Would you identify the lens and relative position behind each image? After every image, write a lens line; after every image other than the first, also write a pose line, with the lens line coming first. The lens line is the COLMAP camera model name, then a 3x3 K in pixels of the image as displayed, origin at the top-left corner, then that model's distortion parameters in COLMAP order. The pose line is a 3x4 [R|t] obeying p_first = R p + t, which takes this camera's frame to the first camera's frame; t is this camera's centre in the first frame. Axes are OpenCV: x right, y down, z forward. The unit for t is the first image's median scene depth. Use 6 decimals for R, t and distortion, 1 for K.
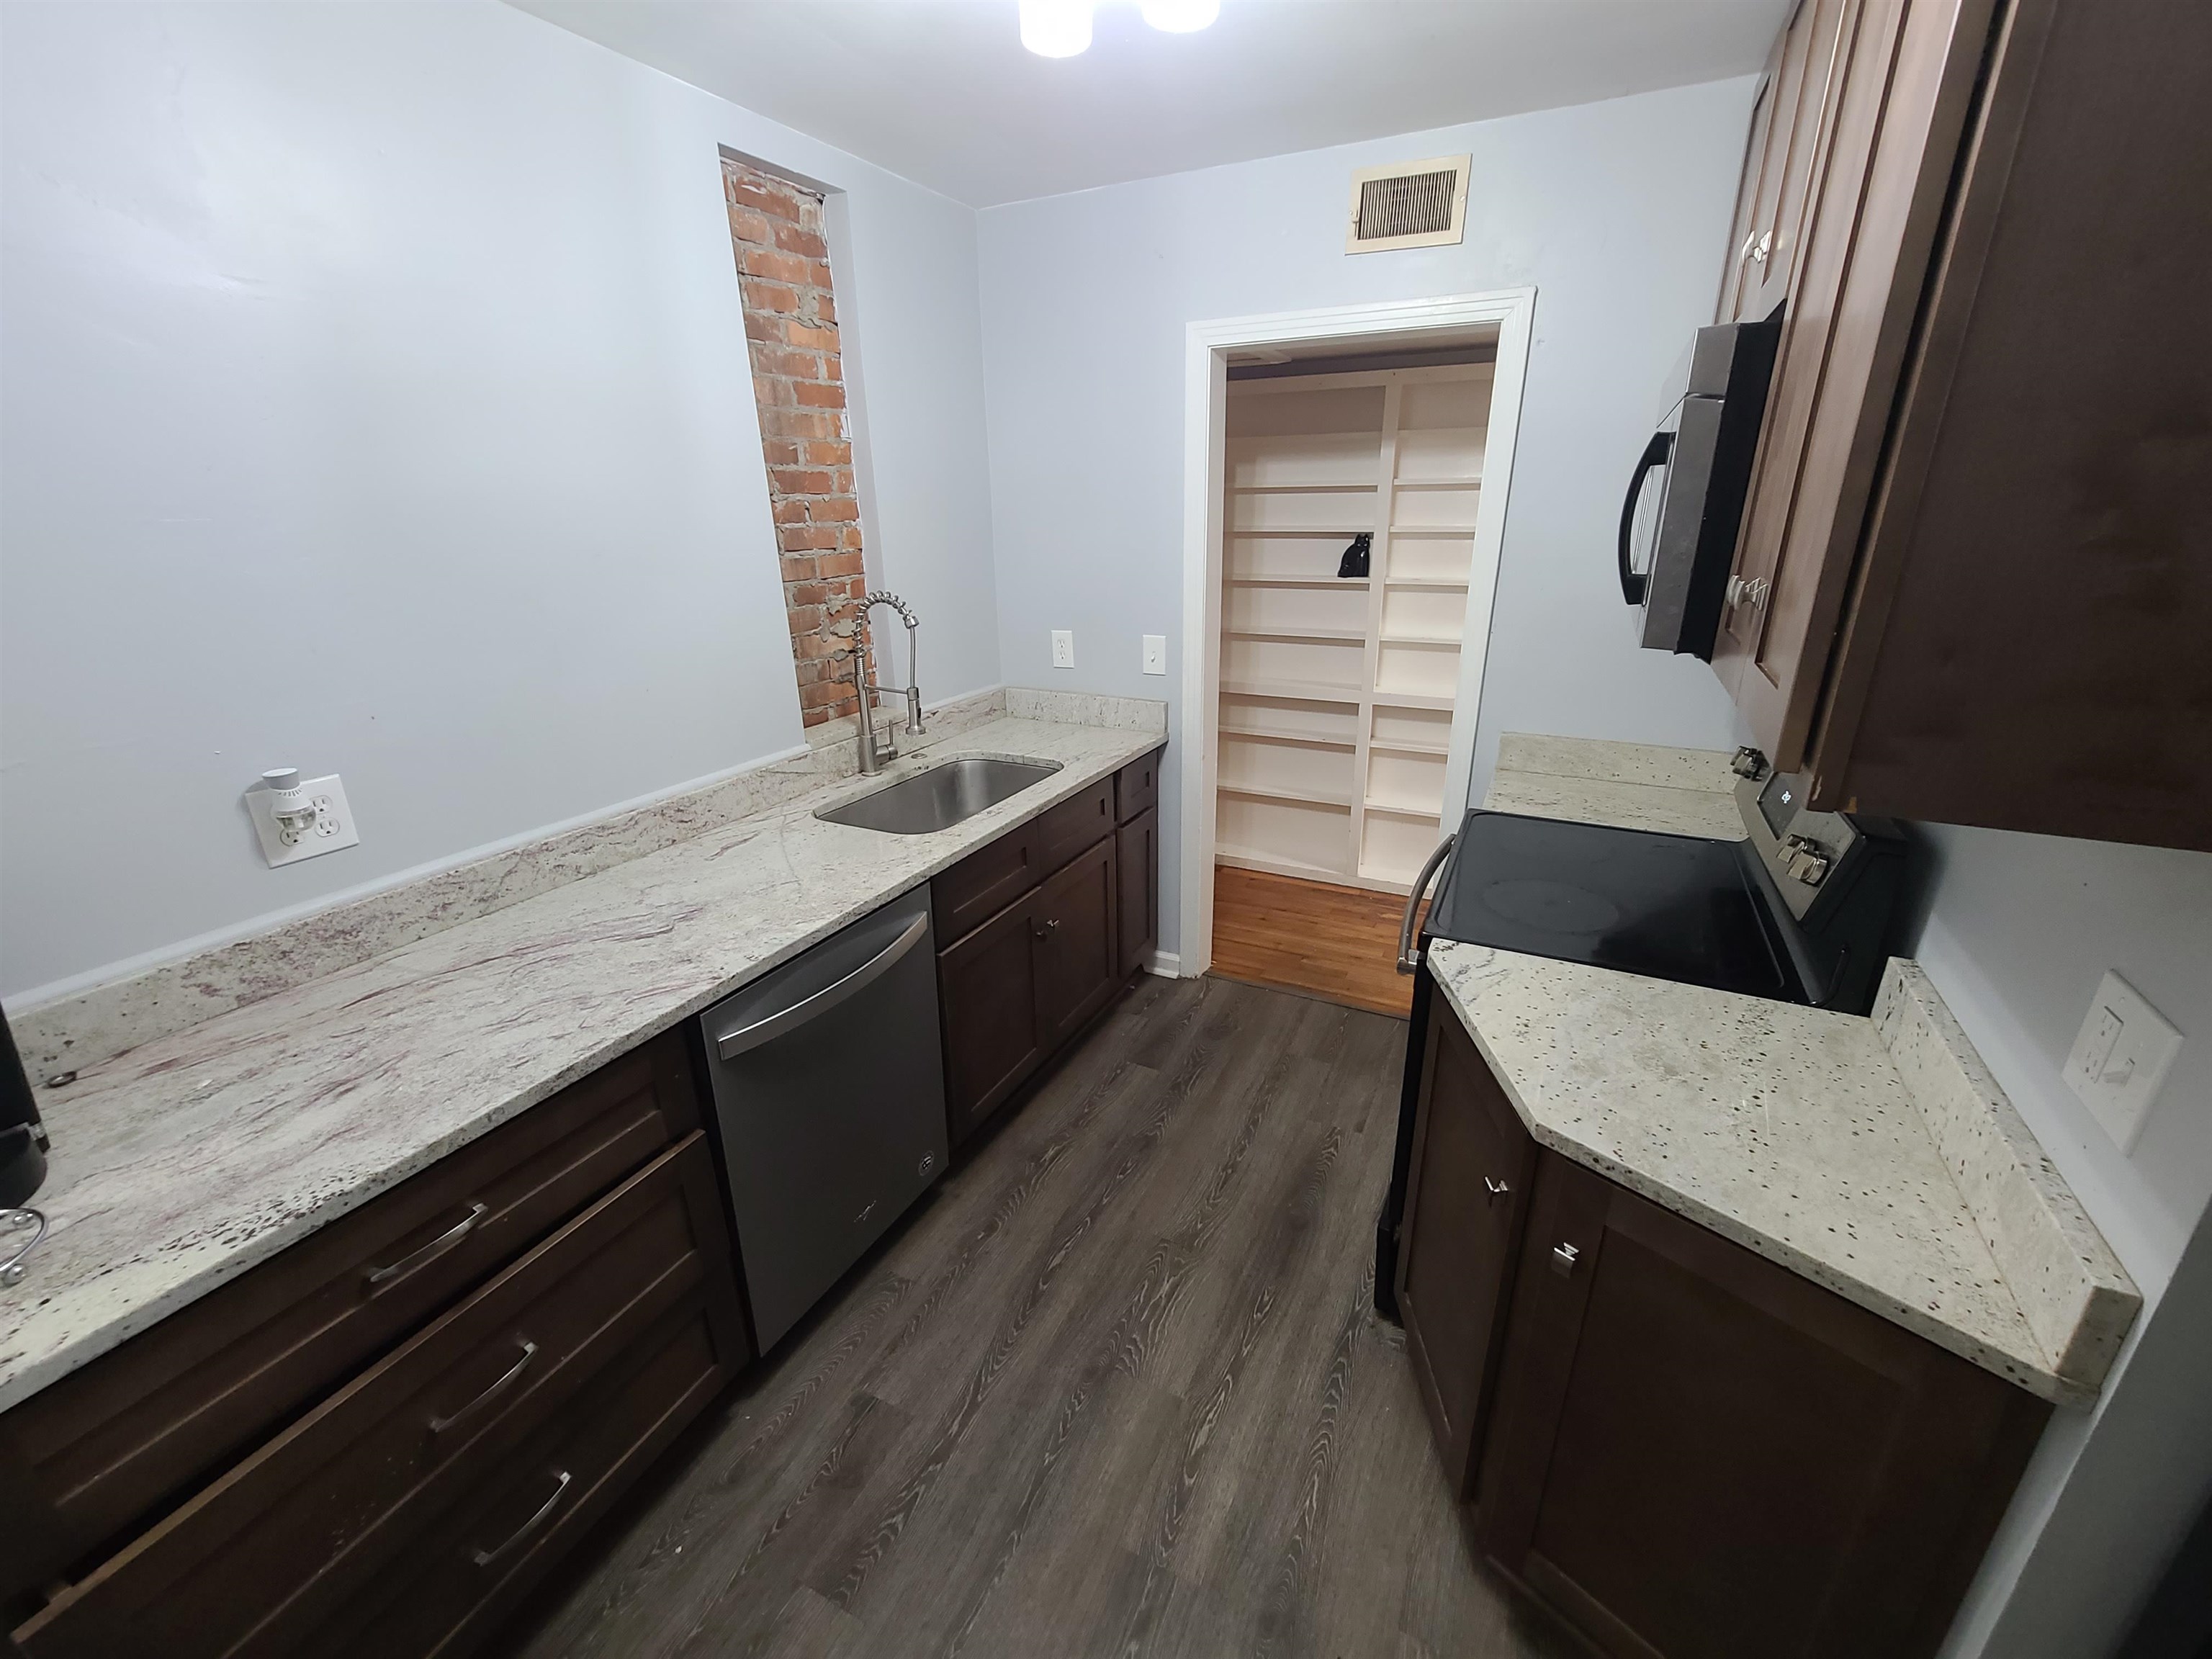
lens RADIAL K [[902.5, 0, 1120.8], [0, 902.5, 829.9], [0, 0, 1]] dist [-0.003417, -0.000341]
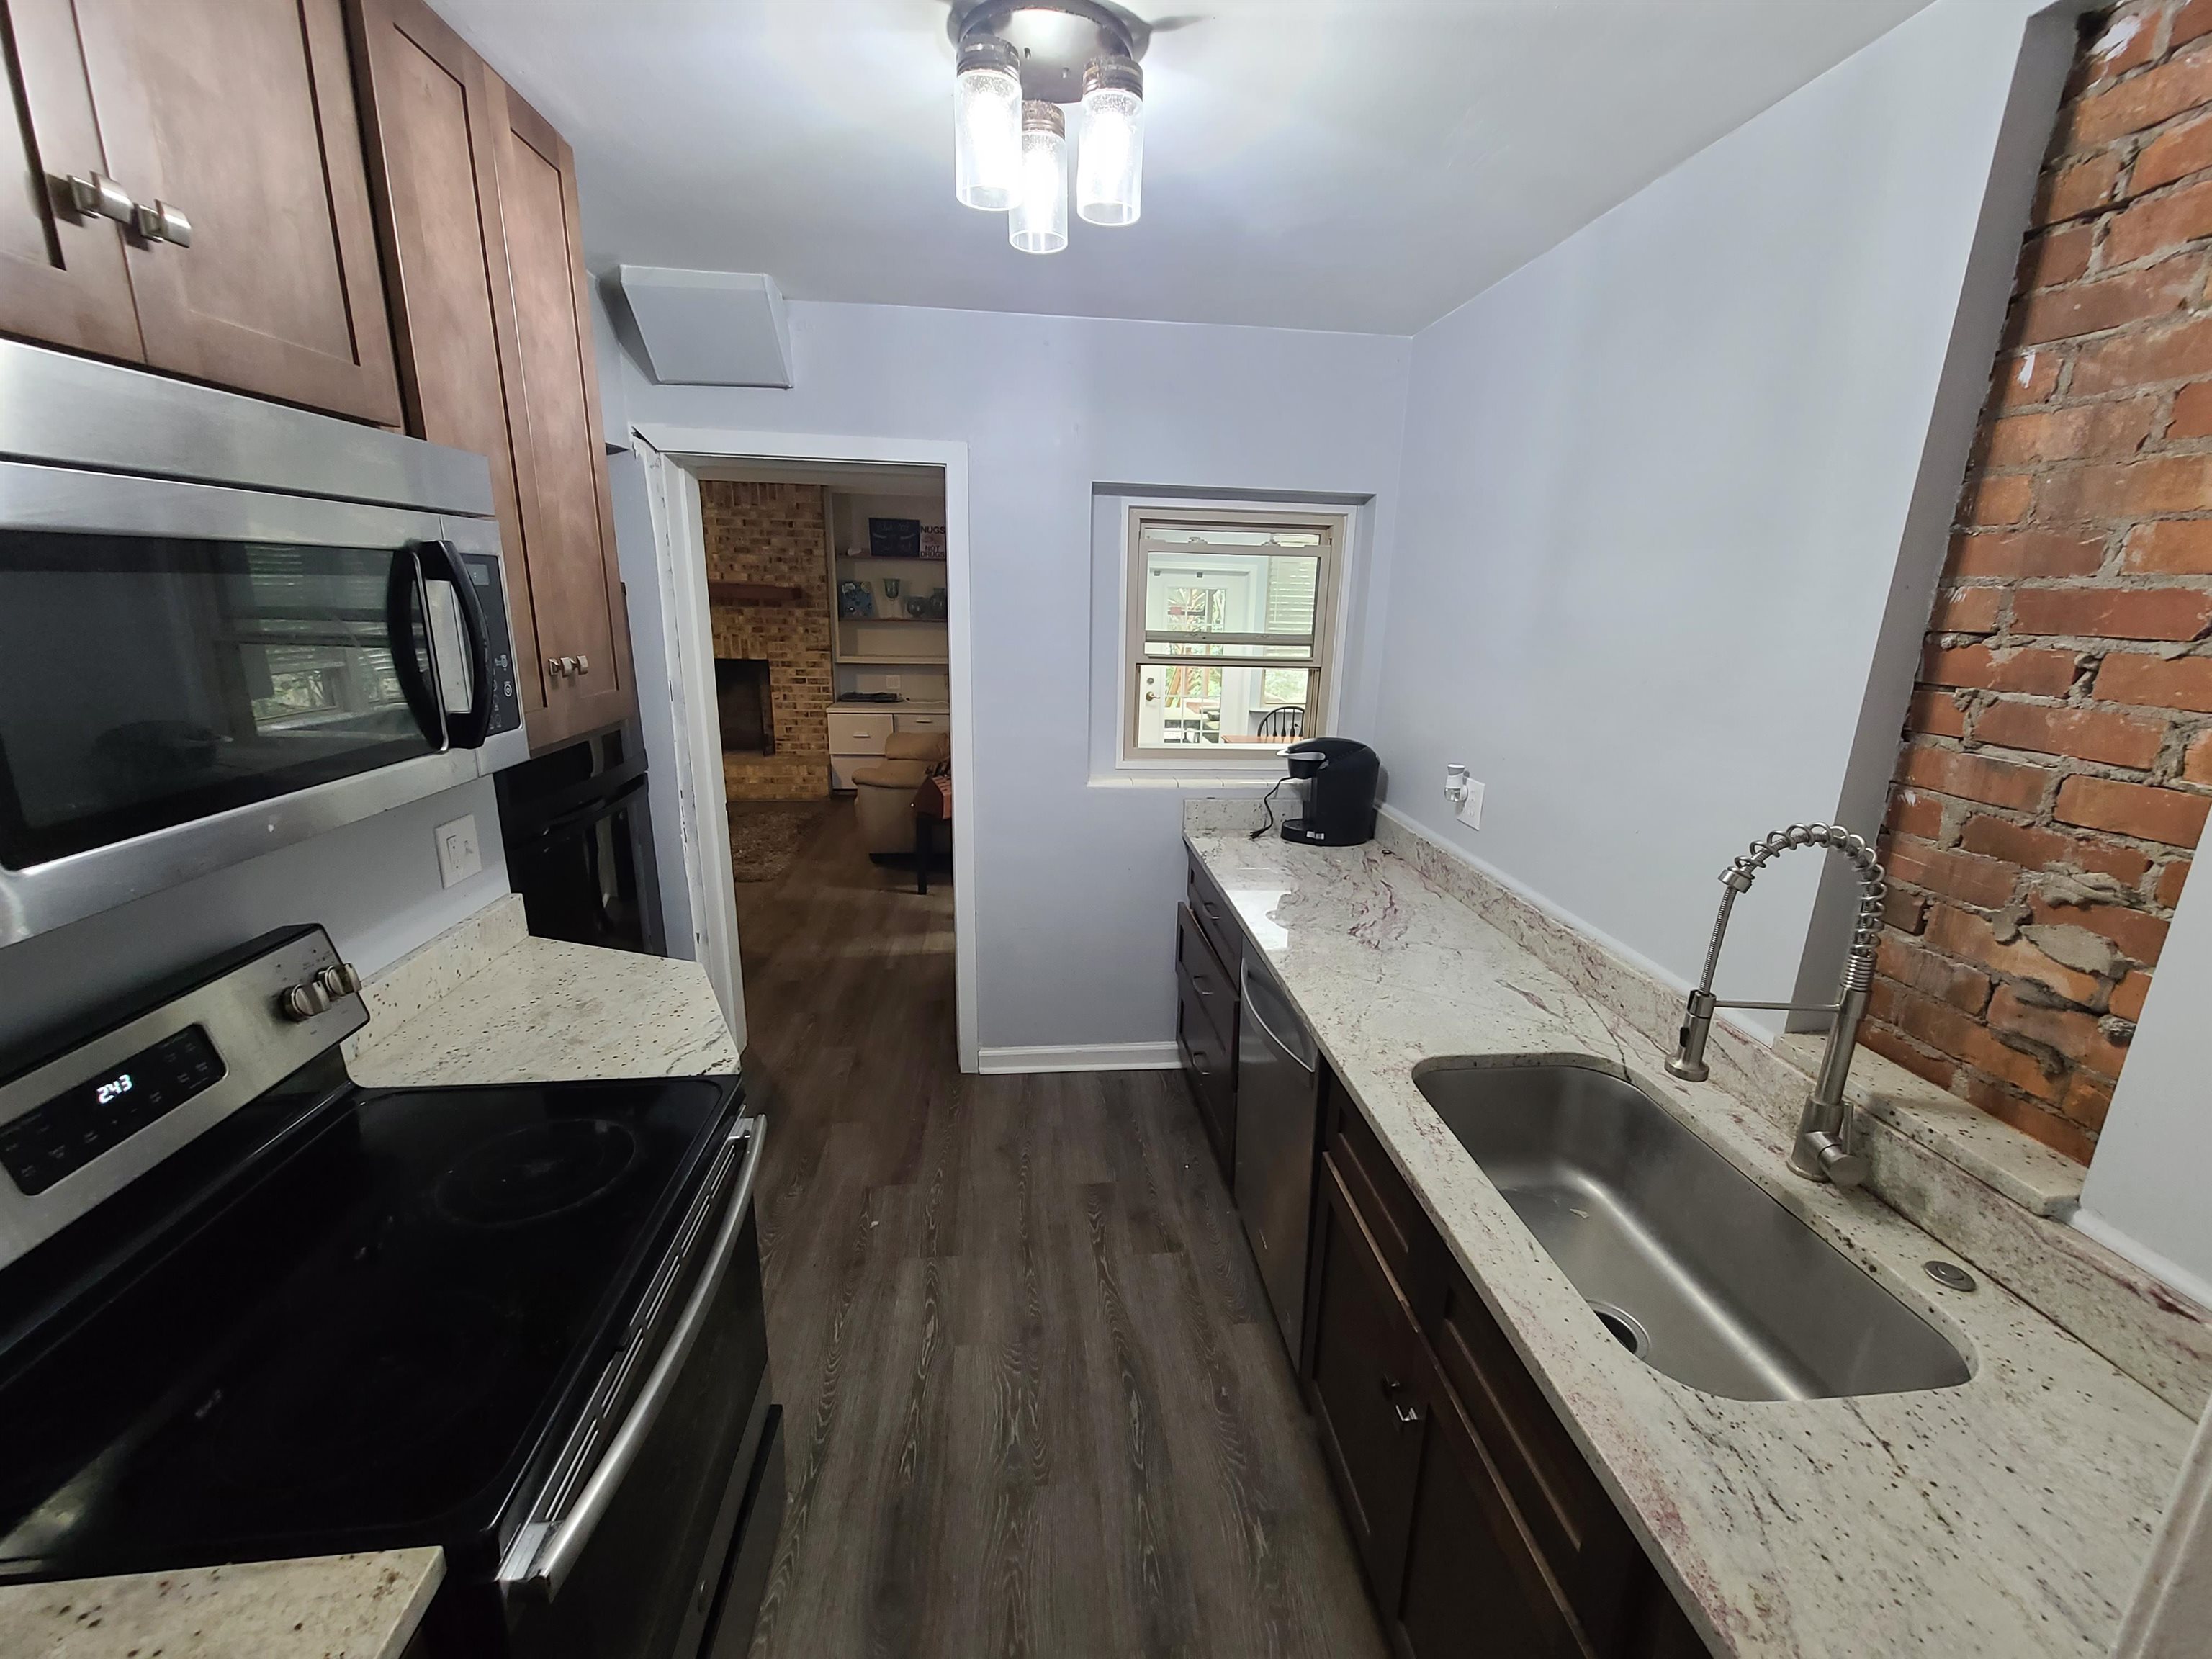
lens RADIAL K [[902.5, 0, 1120.8], [0, 902.5, 829.9], [0, 0, 1]] dist [-0.003417, -0.000341]
pose [[-0.842732, 0.129096, -0.522625, 0.392929], [-0.199735, 0.826544, 0.526242, -0.561965], [0.499909, 0.547867, -0.670770, 1.443066]]
